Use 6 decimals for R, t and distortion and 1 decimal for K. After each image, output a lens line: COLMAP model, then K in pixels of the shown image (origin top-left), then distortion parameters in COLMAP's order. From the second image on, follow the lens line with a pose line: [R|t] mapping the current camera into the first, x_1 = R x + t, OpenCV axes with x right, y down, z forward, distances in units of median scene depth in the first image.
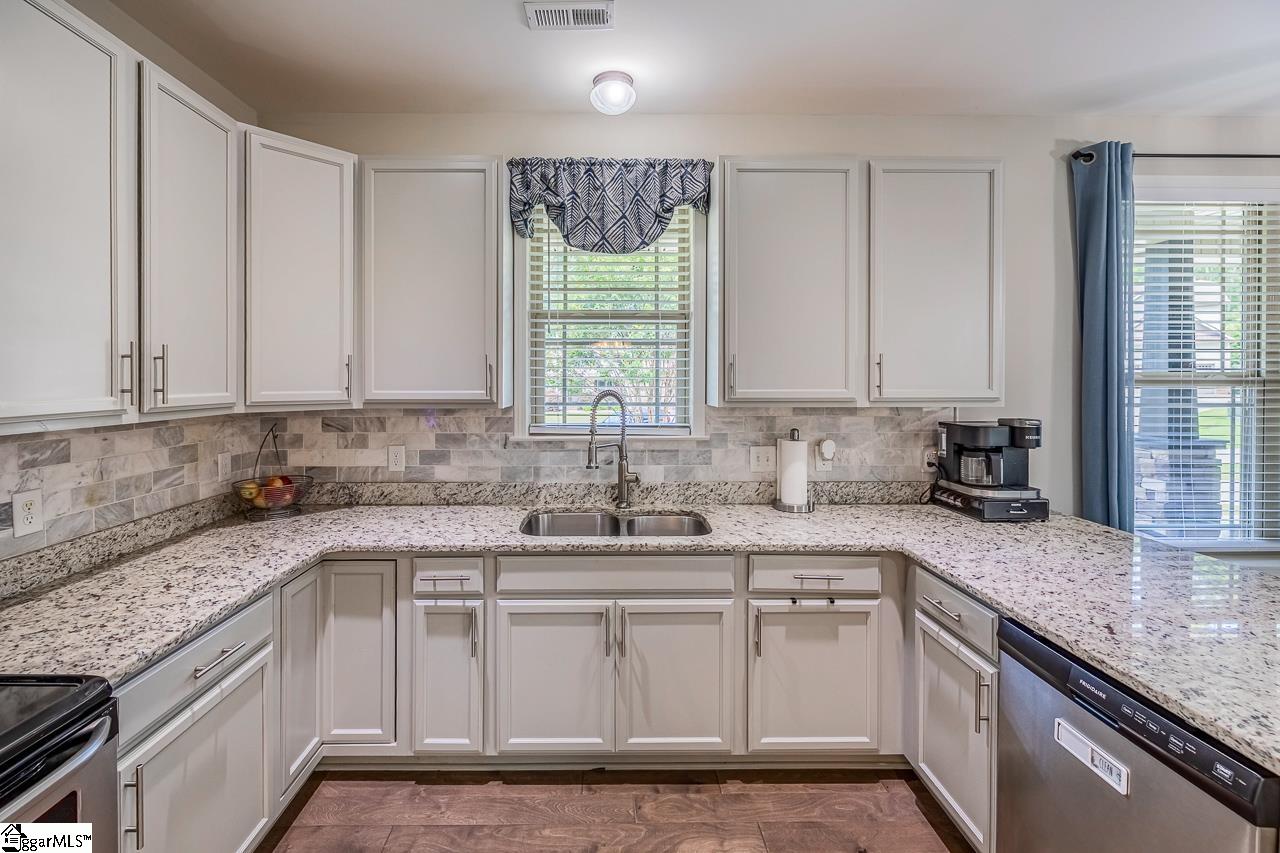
lens RADIAL K [[546.1, 0, 622.4], [0, 546.1, 380.9], [0, 0, 1]] dist [0.003218, -0.001178]
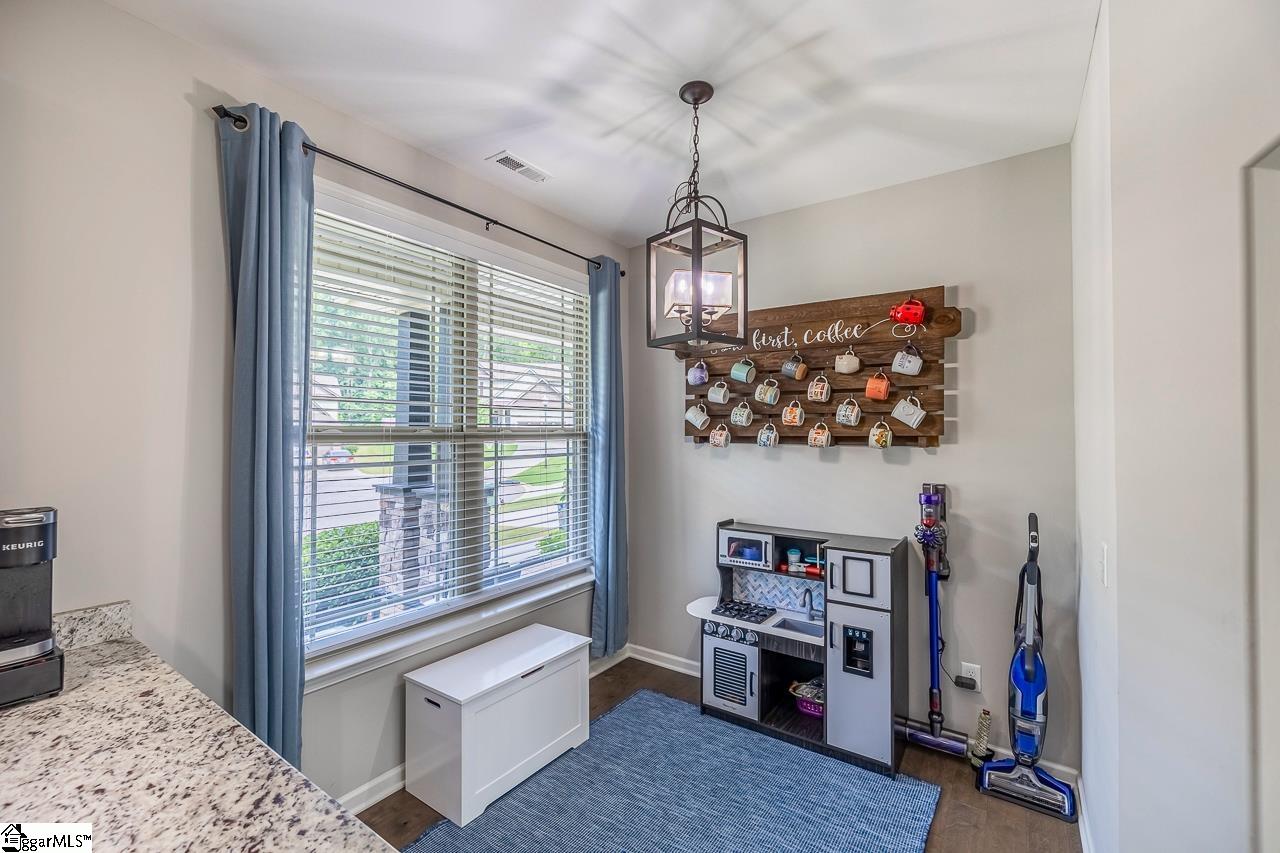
lens RADIAL K [[546.1, 0, 626.1], [0, 546.1, 423.3], [0, 0, 1]] dist [0.003218, -0.001178]
pose [[0.590436, 0.013407, 0.806973, 0.646458], [0.004166, 0.999798, -0.019658, -0.002648], [-0.807074, 0.014969, 0.590261, 0.205229]]
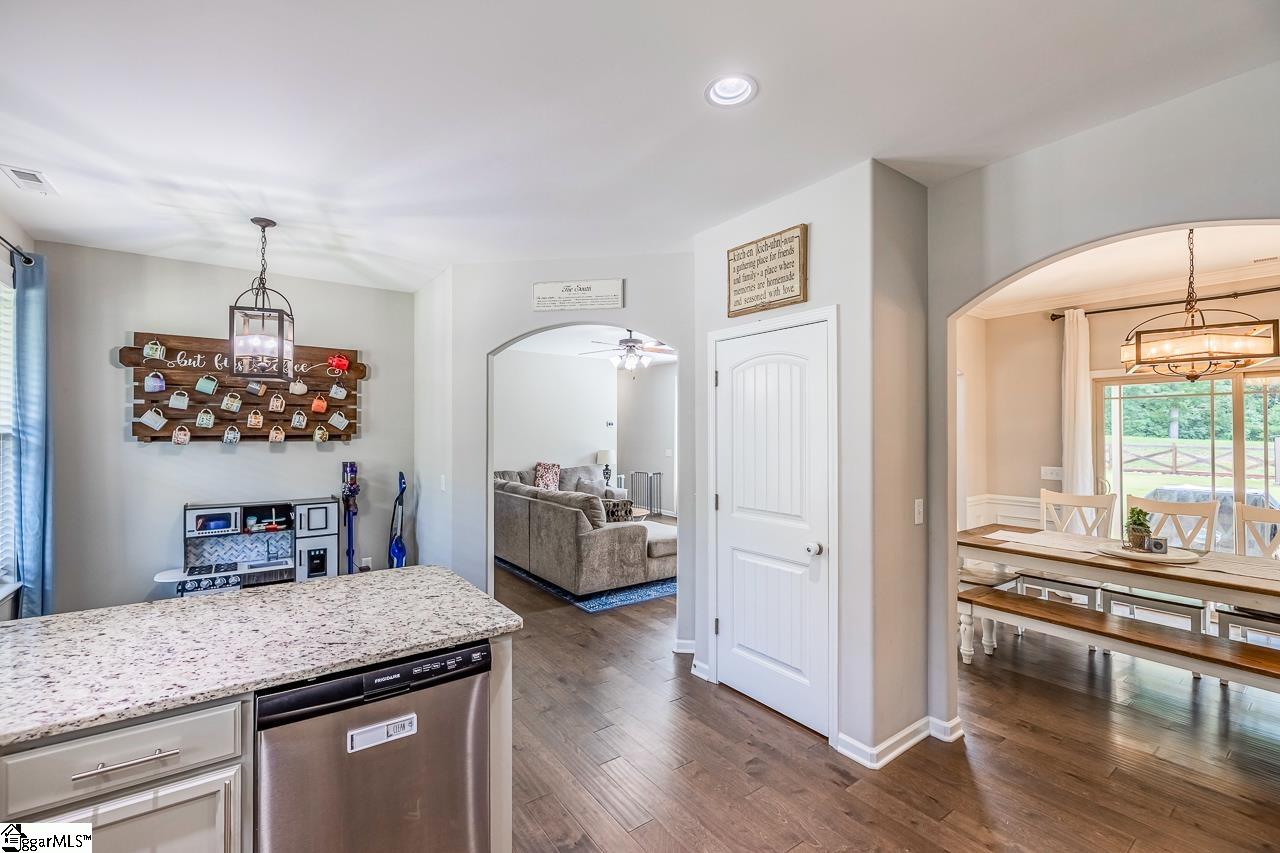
lens RADIAL K [[546.1, 0, 607.6], [0, 546.1, 427.8], [0, 0, 1]] dist [0.003218, -0.001178]
pose [[-0.527696, 0.004474, 0.849421, -0.254965], [0.005104, 0.999985, -0.002096, -0.011028], [-0.849418, 0.003229, -0.527711, 0.618146]]
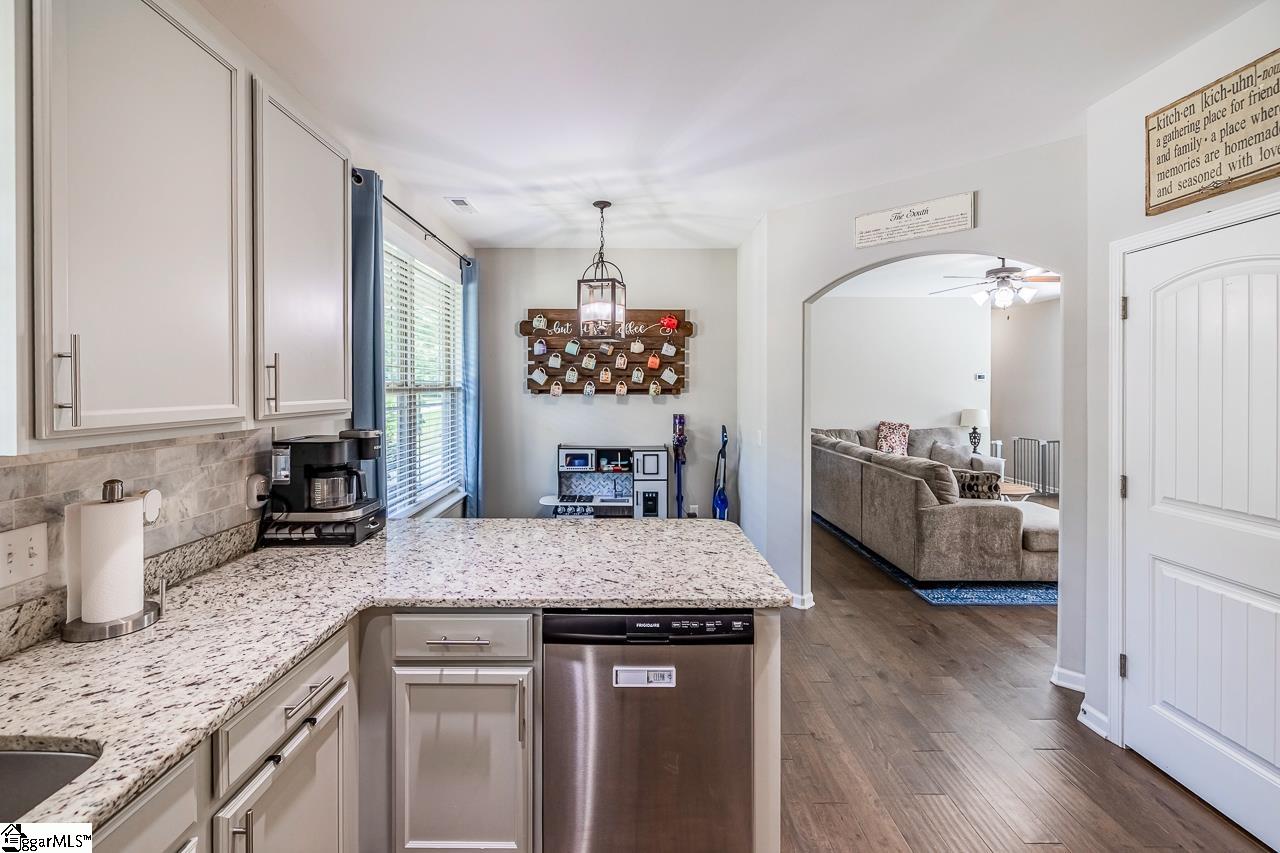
lens RADIAL K [[546.1, 0, 620.1], [0, 546.1, 389.1], [0, 0, 1]] dist [0.003218, -0.001178]
pose [[0.043825, -0.004382, 0.999030, -0.223248], [0.005030, 0.999979, 0.004166, -0.004050], [-0.999027, 0.004842, 0.043846, 0.502466]]
